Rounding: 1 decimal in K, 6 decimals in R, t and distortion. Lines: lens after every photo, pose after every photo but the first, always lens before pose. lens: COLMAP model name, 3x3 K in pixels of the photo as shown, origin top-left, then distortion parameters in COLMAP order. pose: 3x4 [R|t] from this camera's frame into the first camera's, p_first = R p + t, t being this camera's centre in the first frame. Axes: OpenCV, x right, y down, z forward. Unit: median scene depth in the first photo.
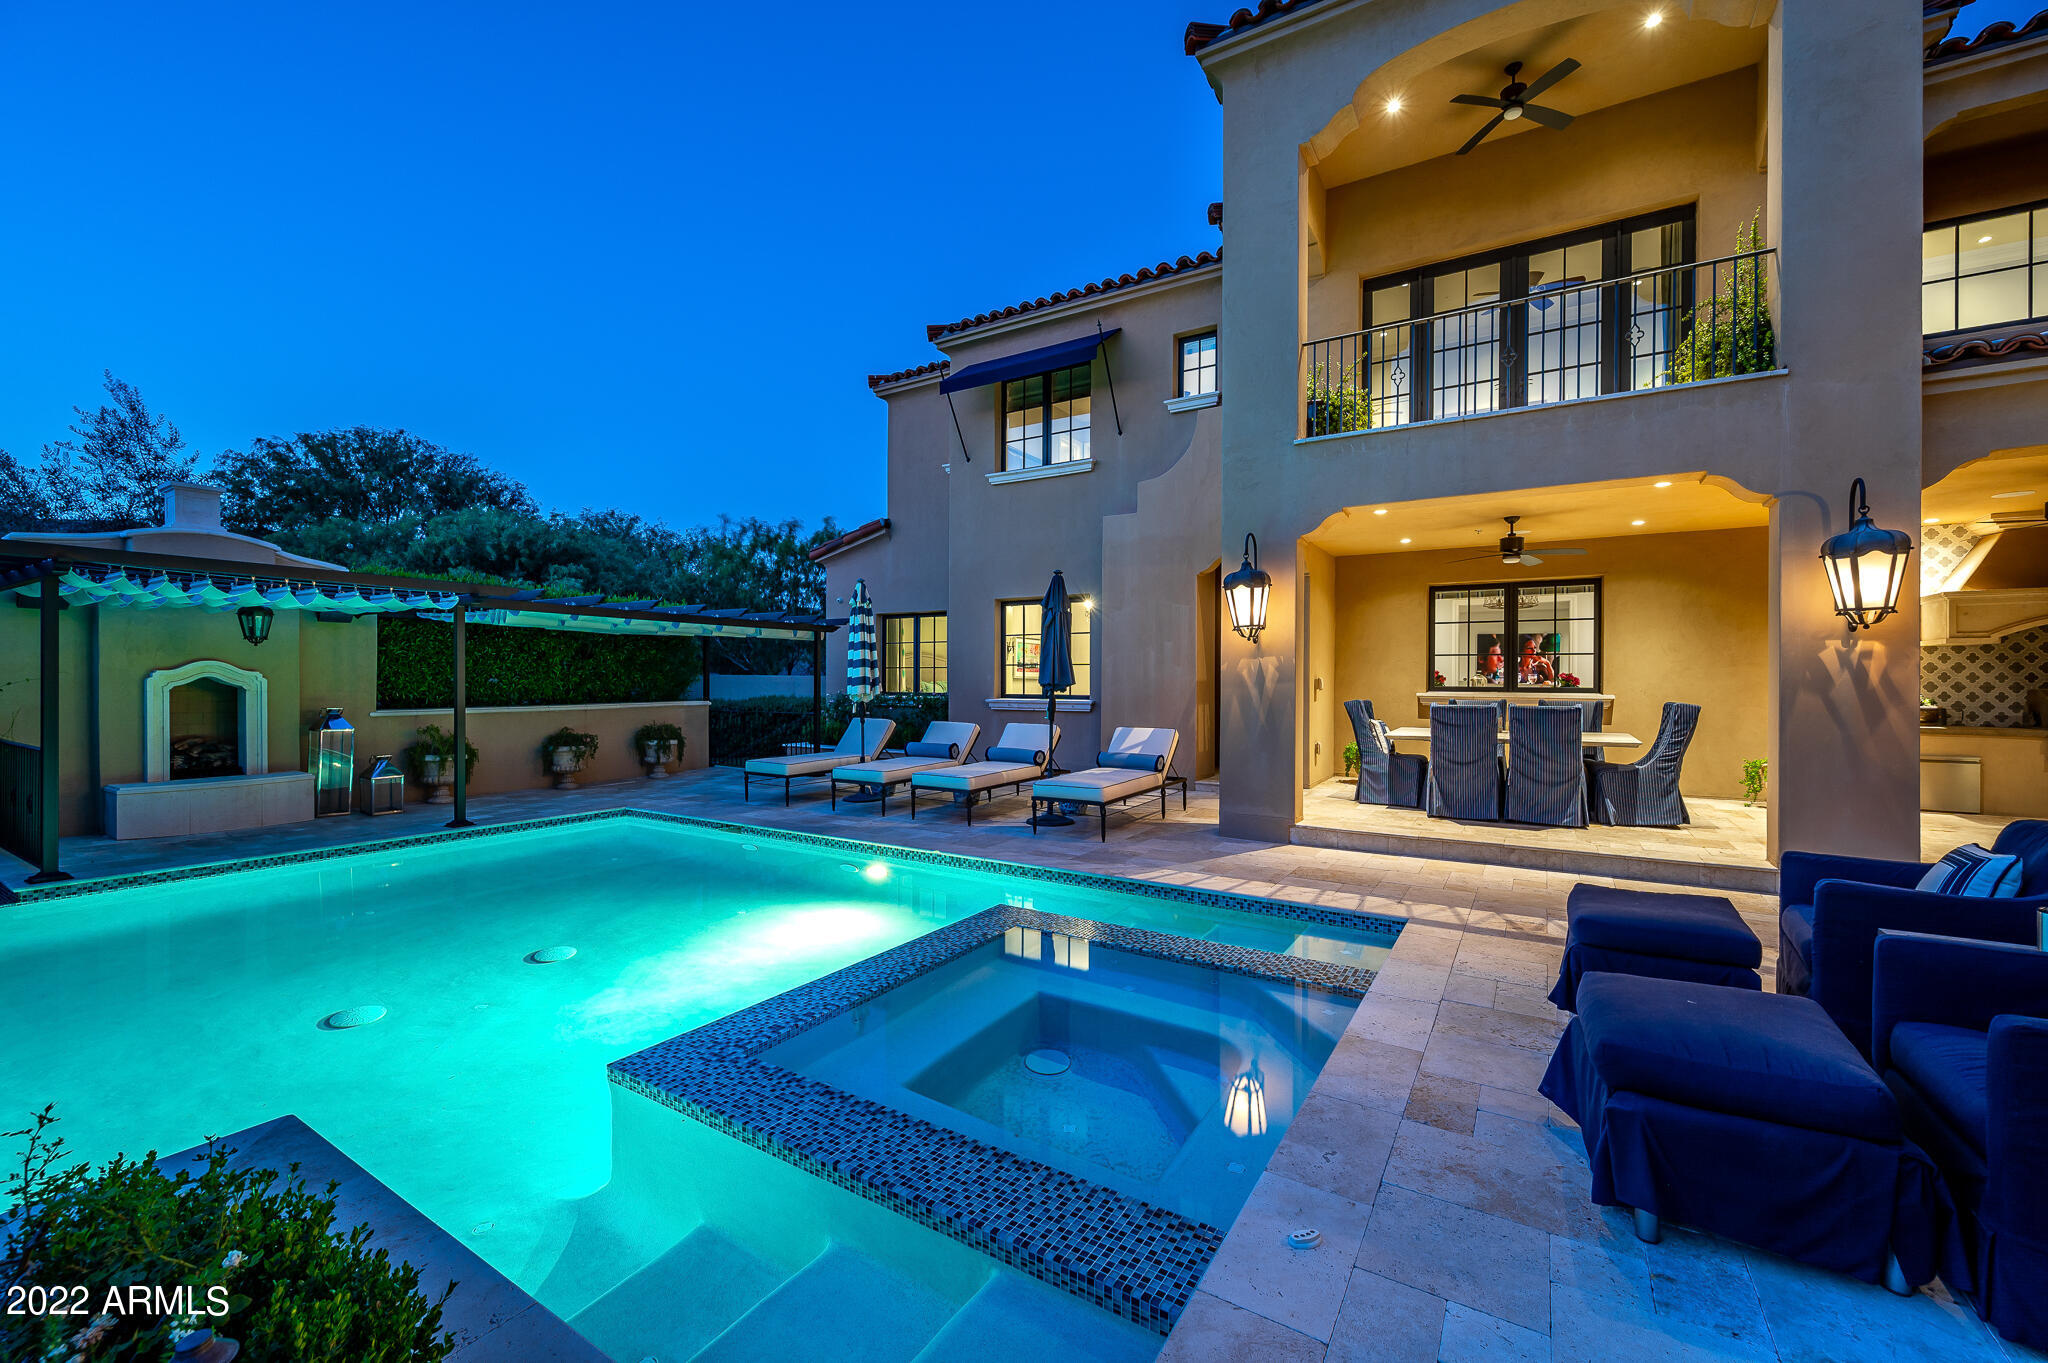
lens RADIAL K [[820.7, 0, 1031.2], [0, 820.7, 681.3], [0, 0, 1]] dist [0.000383, 0.000062]
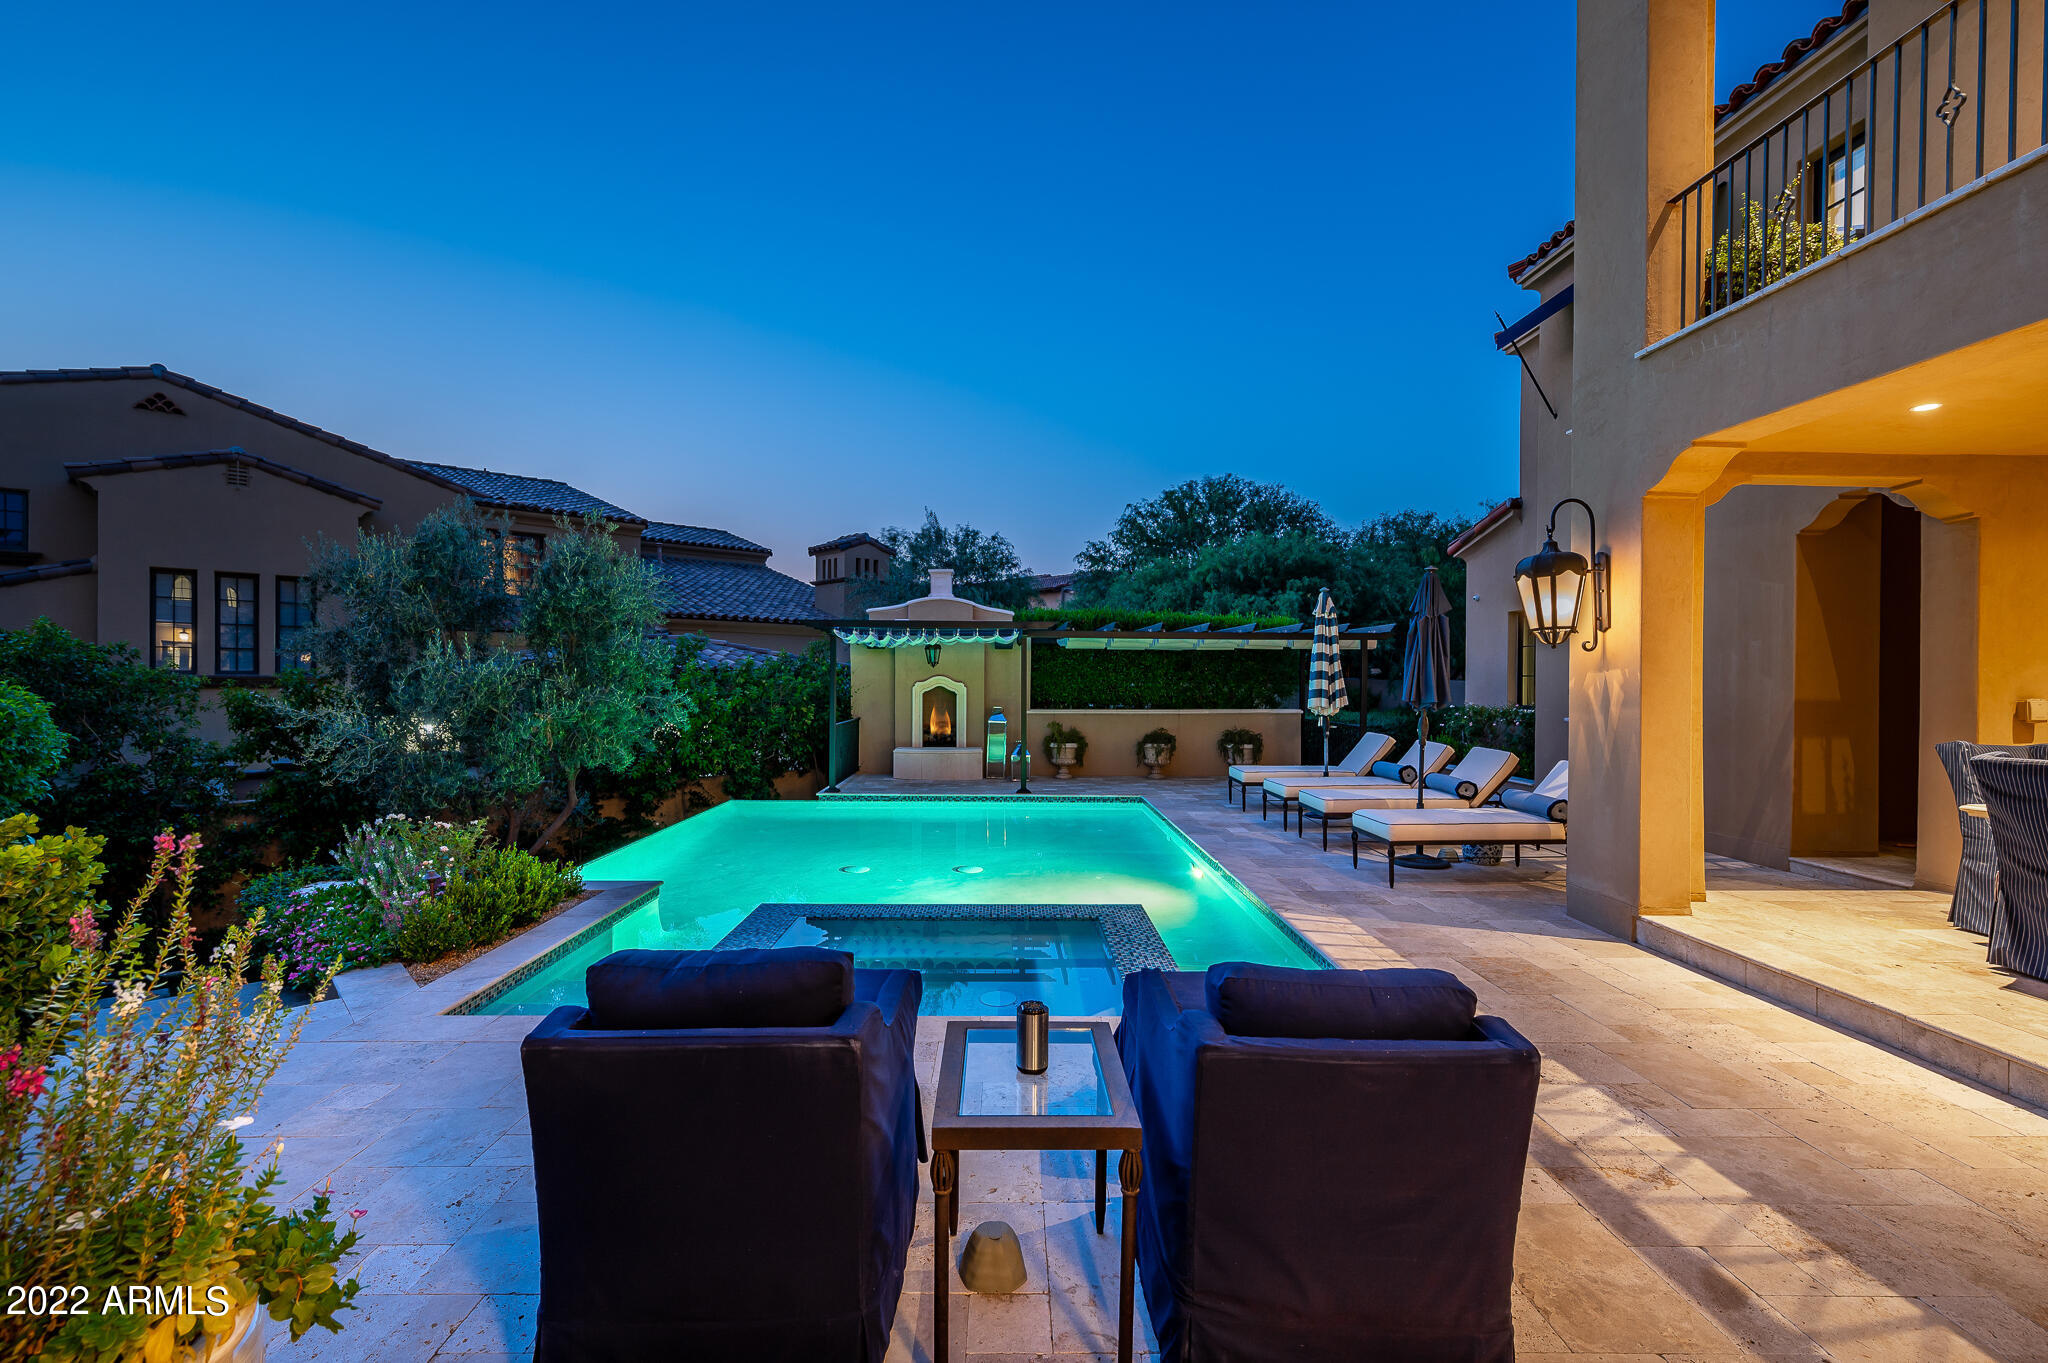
lens RADIAL K [[911.3, 0, 1020.9], [0, 911.3, 678.6], [0, 0, 1]] dist [-0.001096, 0.000051]
pose [[0.540699, 0.000696, -0.841216, 0.574509], [-0.006192, 0.999976, -0.003152, -0.014301], [0.841193, 0.006913, 0.540690, 0.134565]]
